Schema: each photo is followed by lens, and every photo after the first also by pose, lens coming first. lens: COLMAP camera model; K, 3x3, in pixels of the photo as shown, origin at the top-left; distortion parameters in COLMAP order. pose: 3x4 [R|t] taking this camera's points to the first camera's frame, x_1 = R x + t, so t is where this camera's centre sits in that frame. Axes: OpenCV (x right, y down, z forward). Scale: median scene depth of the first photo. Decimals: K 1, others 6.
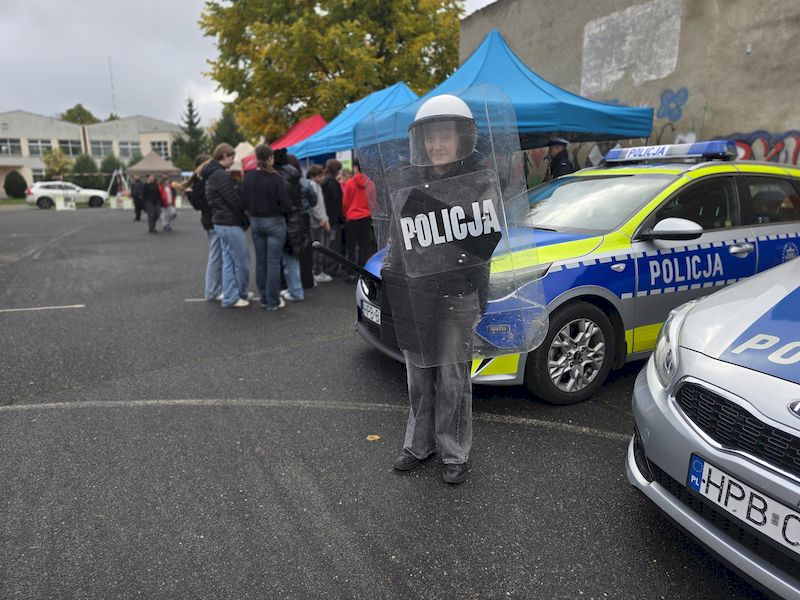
lens RADIAL K [[552.8, 0, 393.7], [0, 552.8, 298.7], [0, 0, 1]] dist [0.070670, -0.053862]
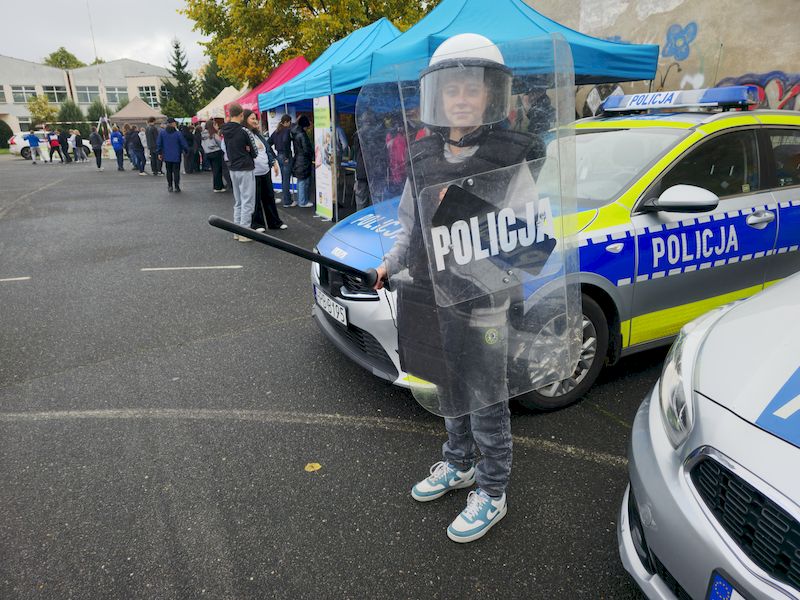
lens RADIAL K [[552.8, 0, 394.2], [0, 552.8, 299.5], [0, 0, 1]] dist [0.070670, -0.053862]
pose [[0.999890, -0.013349, 0.006392, 0.058582], [0.012697, 0.995596, 0.092883, -0.051612], [-0.007604, -0.092792, 0.995656, 0.145337]]
